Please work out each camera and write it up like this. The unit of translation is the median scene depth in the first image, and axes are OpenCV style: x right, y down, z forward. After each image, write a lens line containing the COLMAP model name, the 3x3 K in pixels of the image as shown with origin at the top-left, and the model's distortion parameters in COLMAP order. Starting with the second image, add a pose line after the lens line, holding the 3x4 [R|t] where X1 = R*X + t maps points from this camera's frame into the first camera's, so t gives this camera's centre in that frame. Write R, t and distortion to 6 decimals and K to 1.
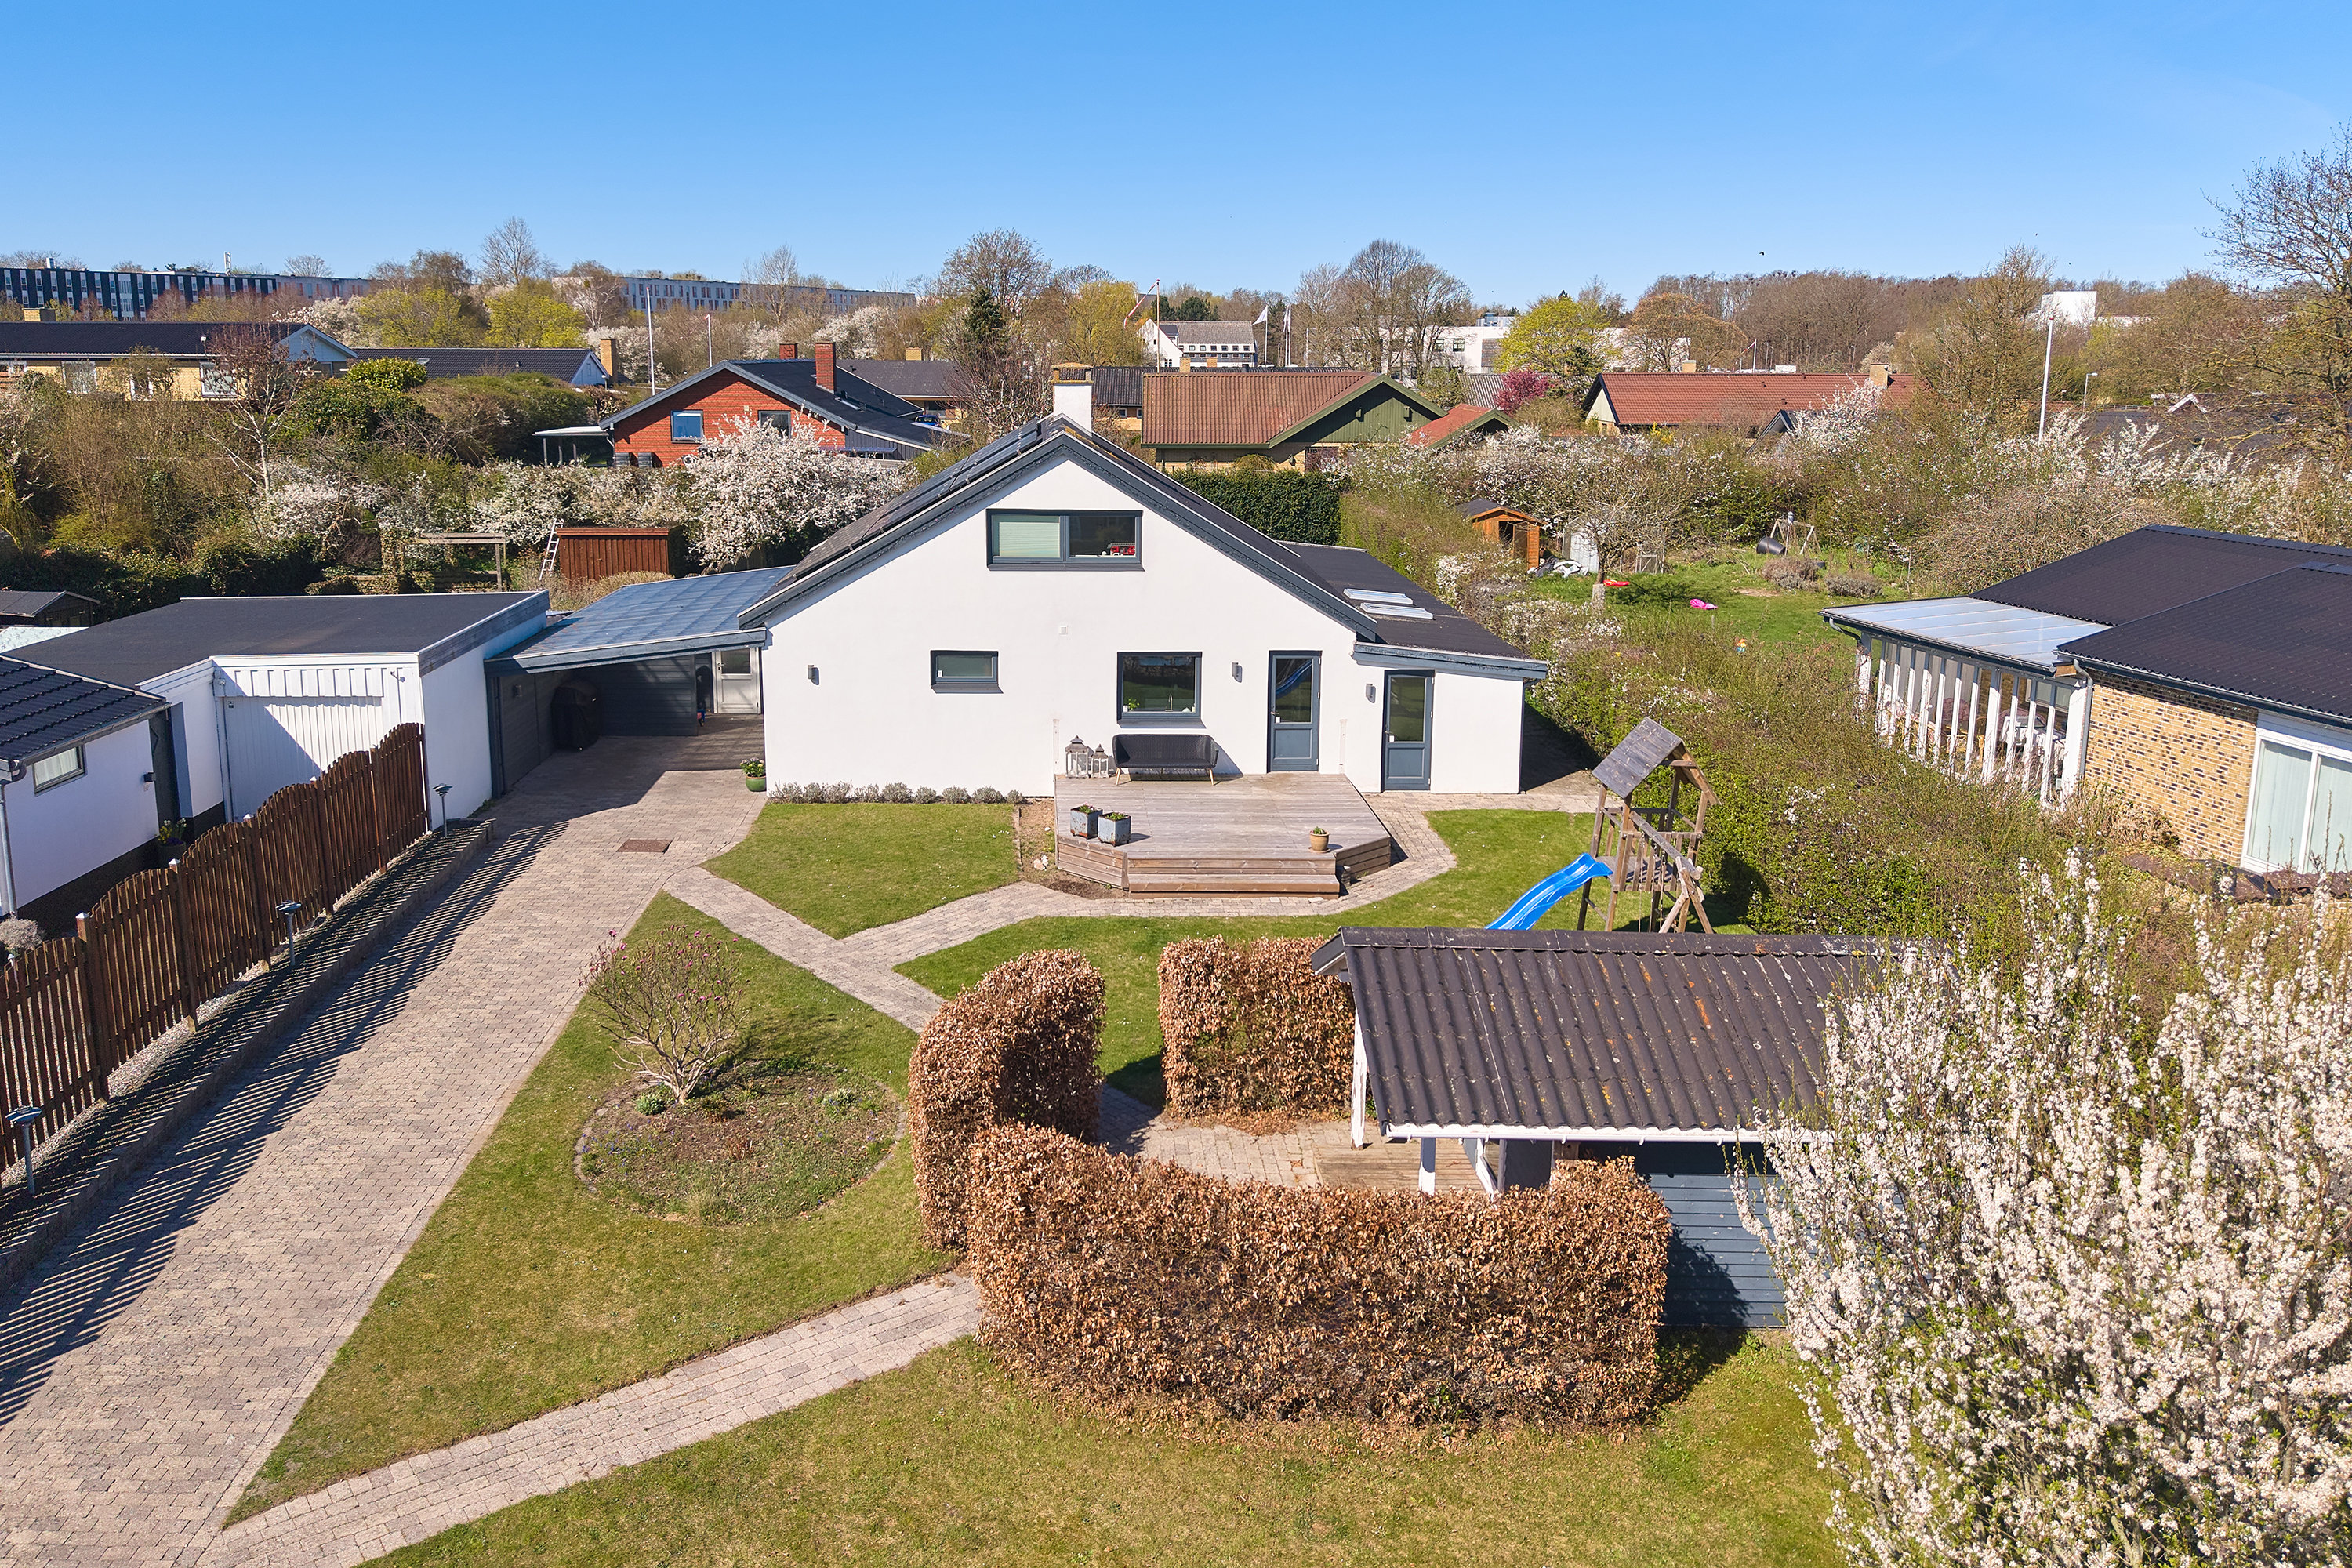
lens RADIAL K [[1795.0, 0, 1171.4], [0, 1795.0, 606.6], [0, 0, 1]] dist [0.061082, -0.083052]
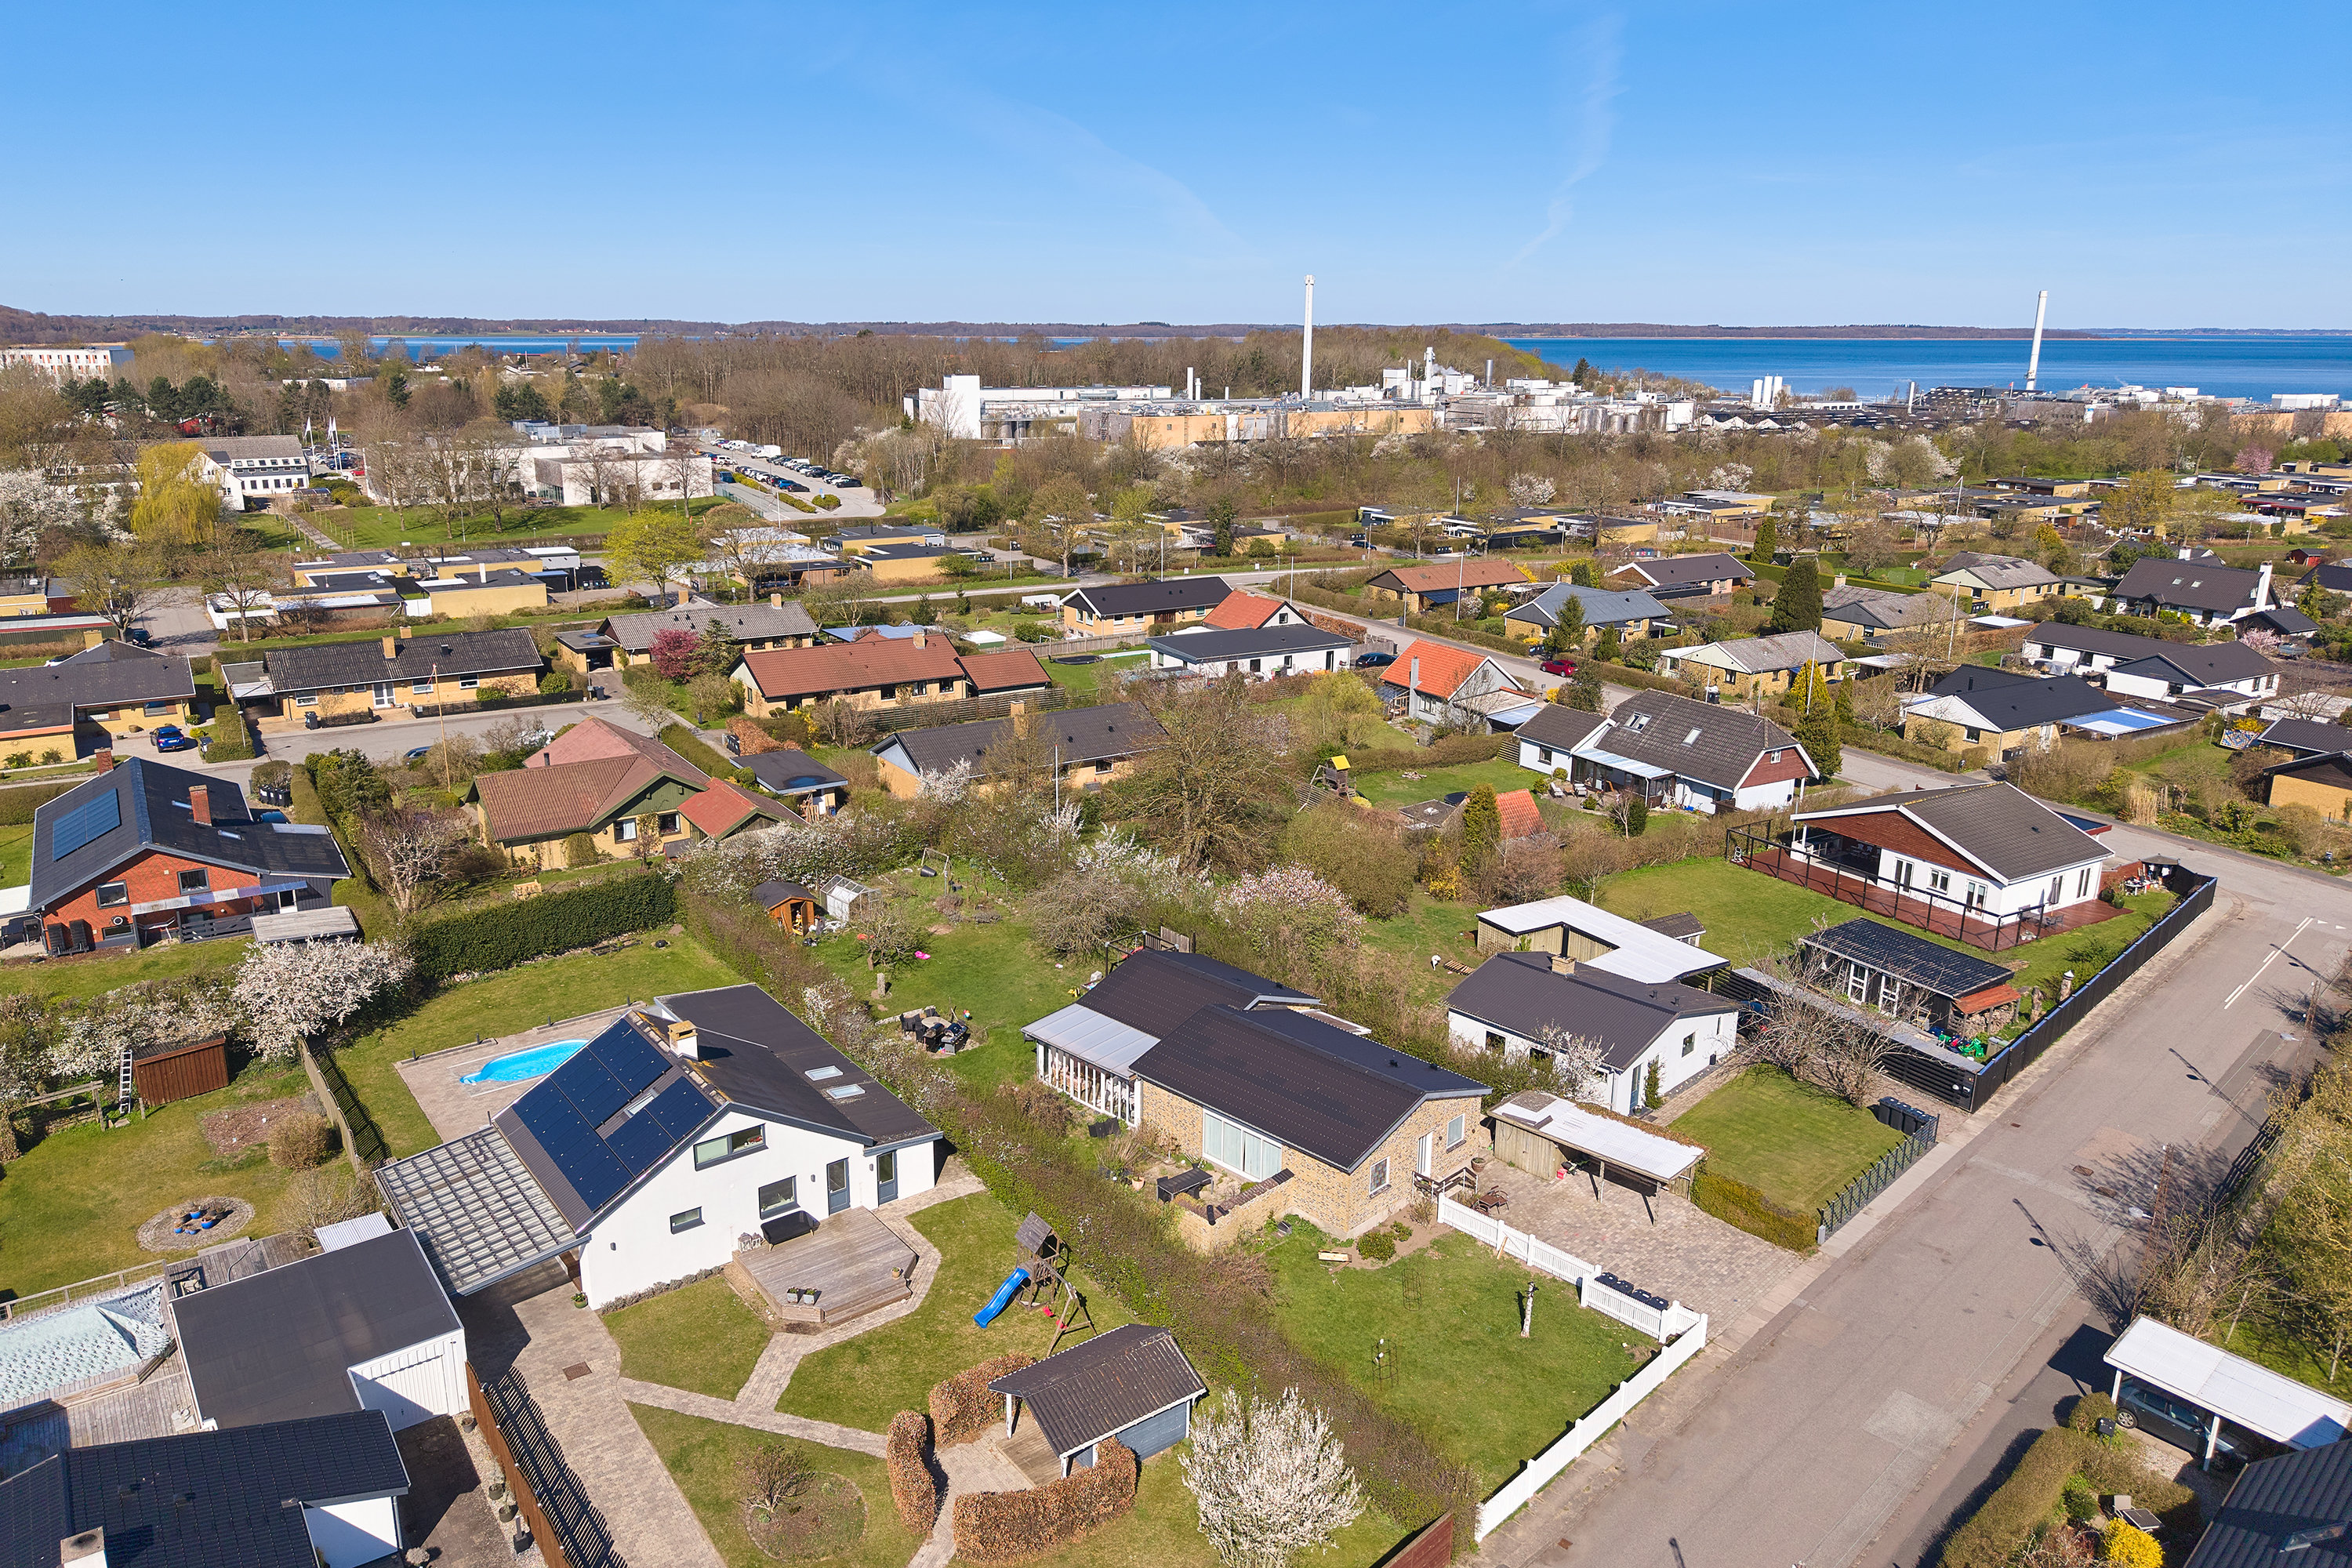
lens RADIAL K [[1379.4, 0, 1176.0], [0, 1379.4, 784.0], [0, 0, 1]] dist [0.057754, -0.053339]
pose [[0.828766, -0.142542, 0.541136, -0.444950], [0.094419, 0.988769, 0.115849, -0.592865], [-0.551572, -0.044918, 0.832917, -0.621934]]
